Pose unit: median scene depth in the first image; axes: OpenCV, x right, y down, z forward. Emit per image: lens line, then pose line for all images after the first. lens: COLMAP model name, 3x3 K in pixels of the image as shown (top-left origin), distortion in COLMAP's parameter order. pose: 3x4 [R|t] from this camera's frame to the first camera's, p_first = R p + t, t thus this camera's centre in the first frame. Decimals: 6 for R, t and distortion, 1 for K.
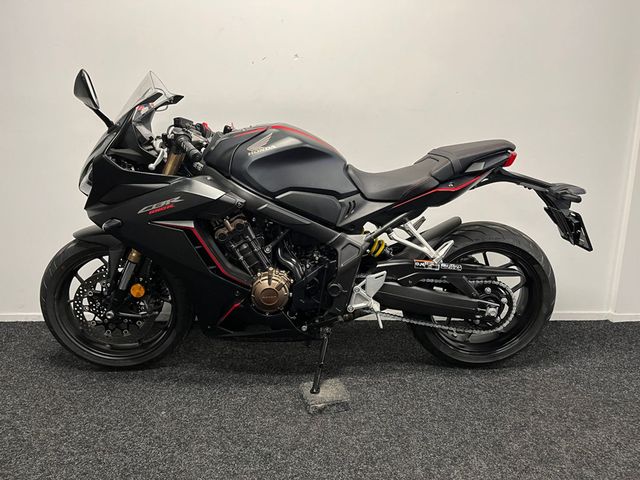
lens RADIAL K [[484.5, 0, 321.8], [0, 484.5, 242.5], [0, 0, 1]] dist [0.068367, -0.090528]
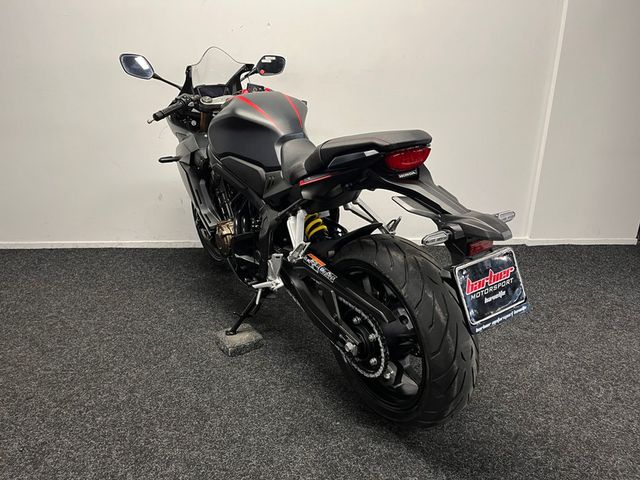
lens RADIAL K [[484.5, 0, 319.4], [0, 484.5, 240.3], [0, 0, 1]] dist [0.068367, -0.090528]
pose [[0.999815, -0.006463, 0.018116, 0.055090], [0.004289, 0.993056, 0.117562, 0.000241], [-0.018750, -0.117463, 0.992900, -0.296642]]
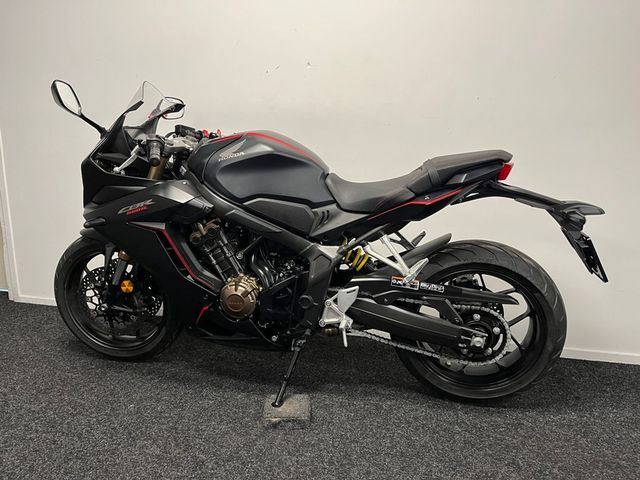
lens RADIAL K [[484.5, 0, 320.9], [0, 484.5, 238.0], [0, 0, 1]] dist [0.068367, -0.090528]
pose [[0.970453, 0.055396, -0.234845, 0.269534], [-0.062062, 0.997850, -0.021085, -0.010208], [0.233172, 0.035037, 0.971804, 0.061567]]
